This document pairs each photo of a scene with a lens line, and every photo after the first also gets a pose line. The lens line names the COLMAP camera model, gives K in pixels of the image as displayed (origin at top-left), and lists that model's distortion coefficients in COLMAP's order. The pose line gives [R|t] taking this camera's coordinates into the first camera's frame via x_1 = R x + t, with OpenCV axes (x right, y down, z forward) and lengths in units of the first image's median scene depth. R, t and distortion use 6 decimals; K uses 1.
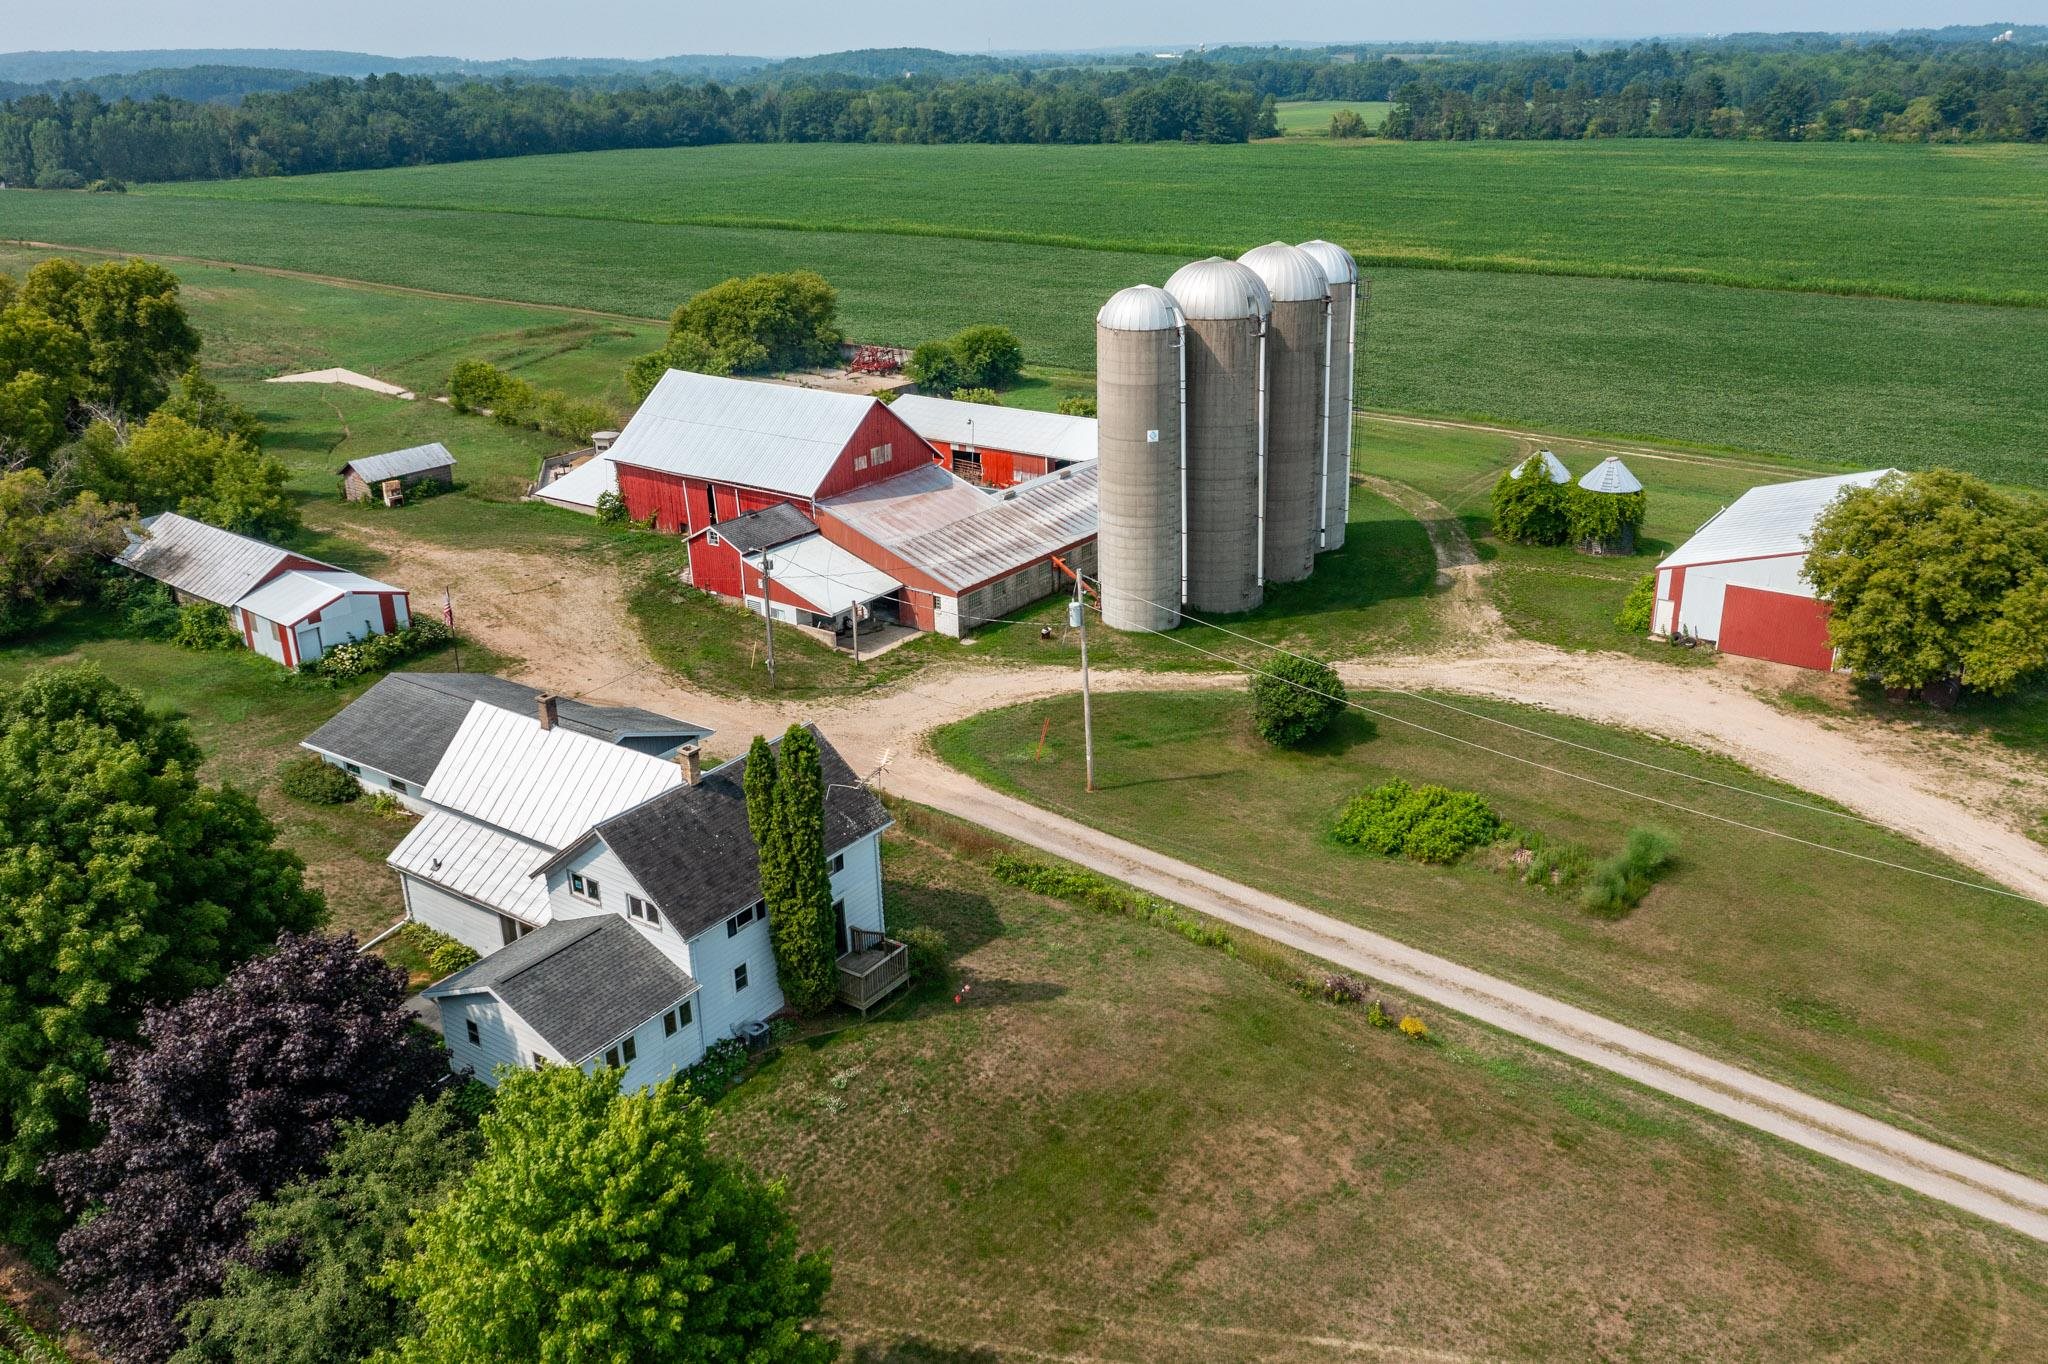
lens RADIAL K [[1631.6, 0, 1020.3], [0, 1631.6, 673.2], [0, 0, 1]] dist [-0.020568, 0.002980]
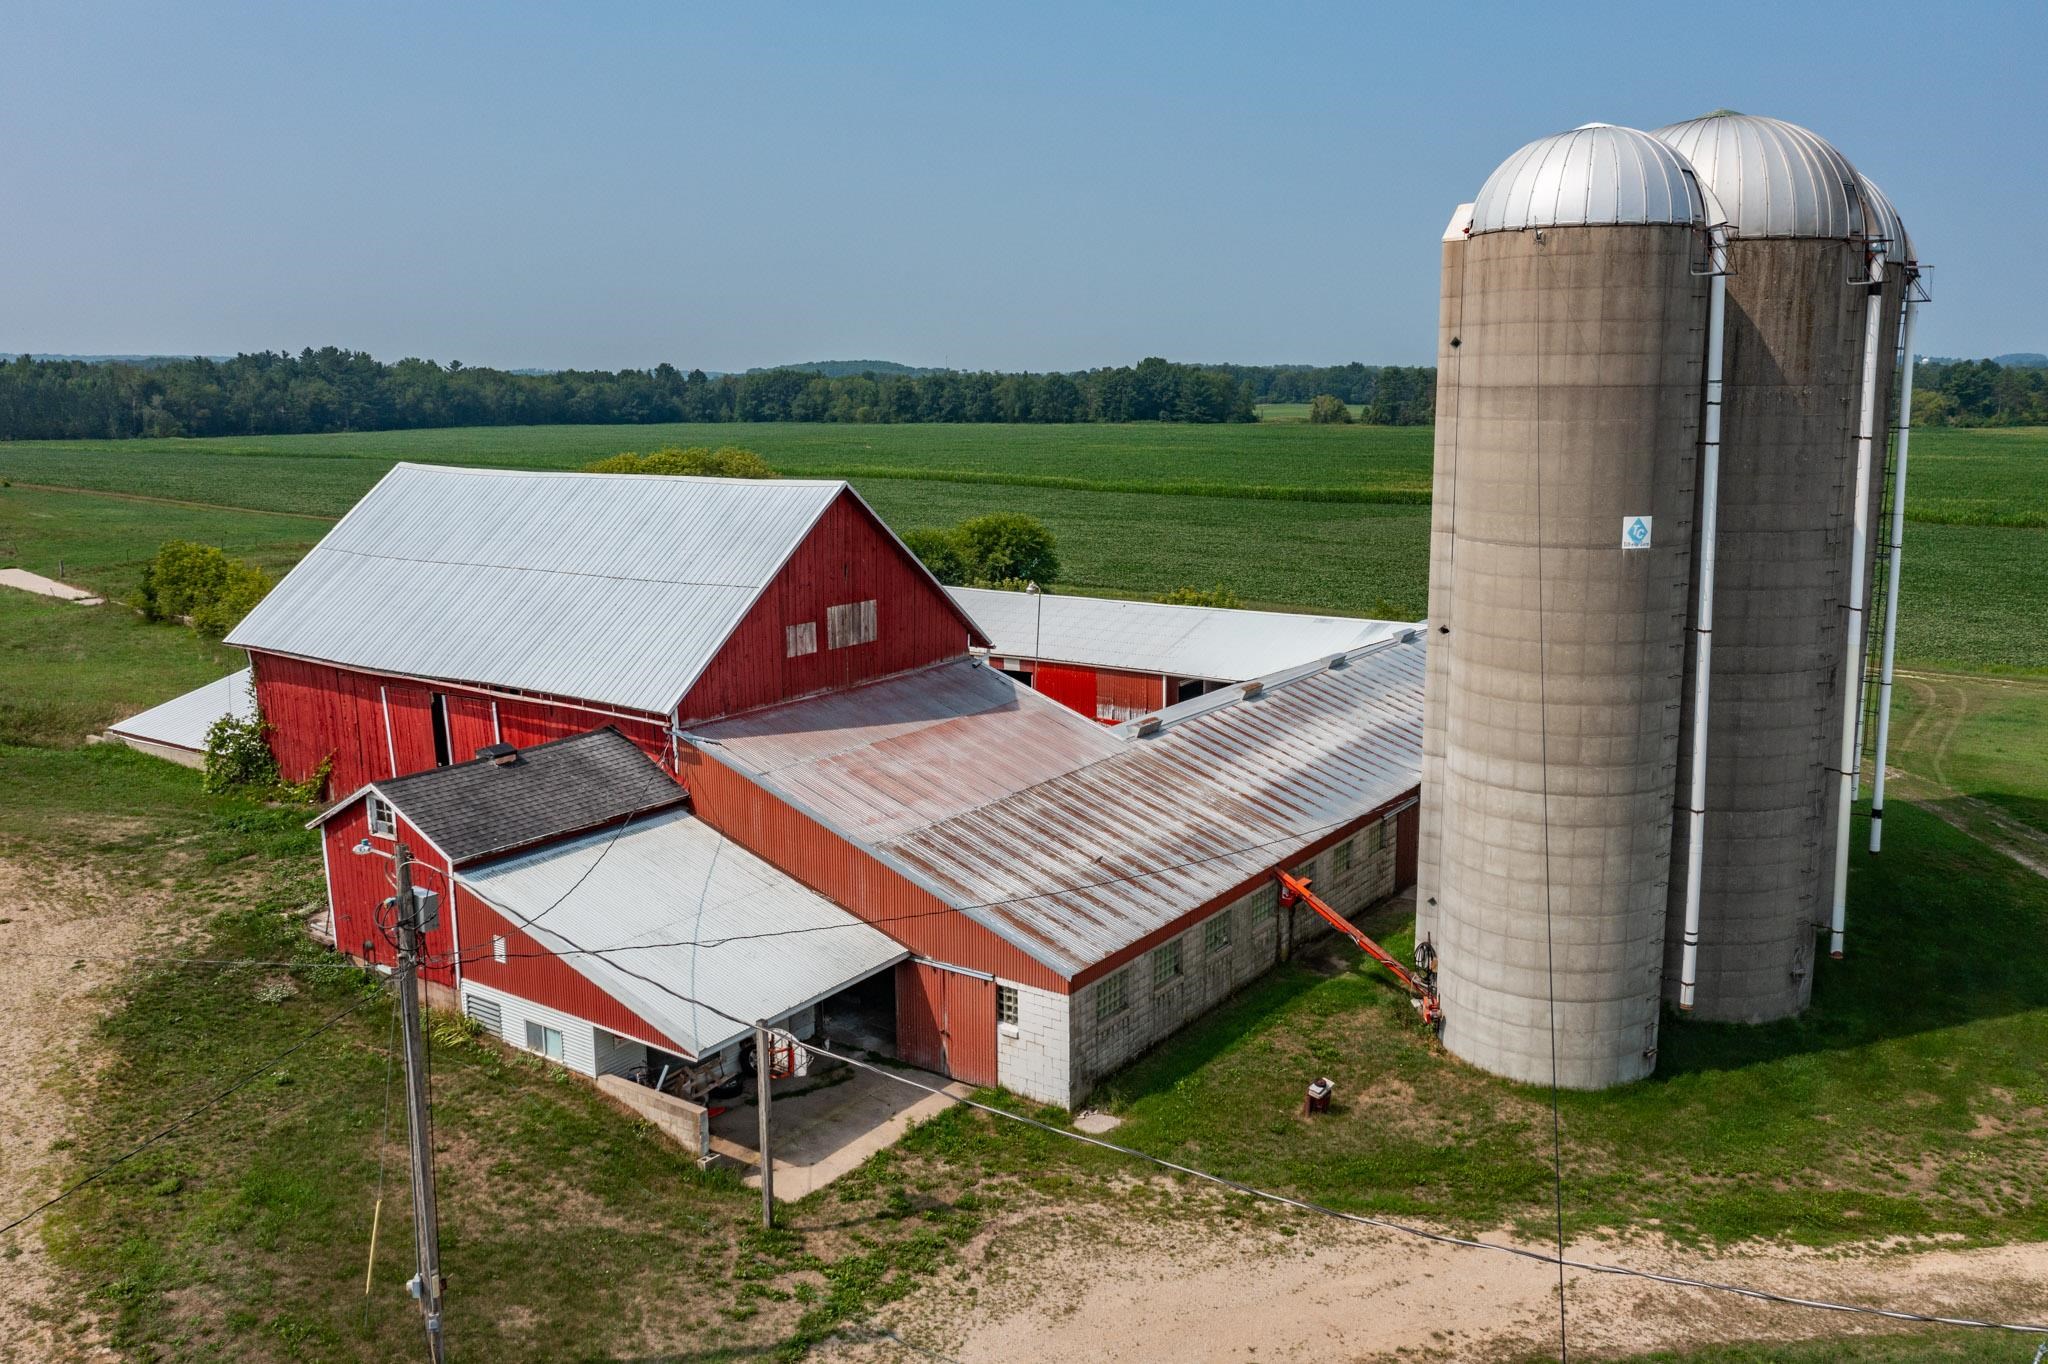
lens RADIAL K [[1631.6, 0, 1015.9], [0, 1631.6, 685.6], [0, 0, 1]] dist [-0.020568, 0.002980]
pose [[0.999584, 0.008926, 0.027425, -0.055151], [-0.003930, 0.984187, -0.177088, -0.045391], [-0.028573, 0.176907, 0.983813, 0.595868]]
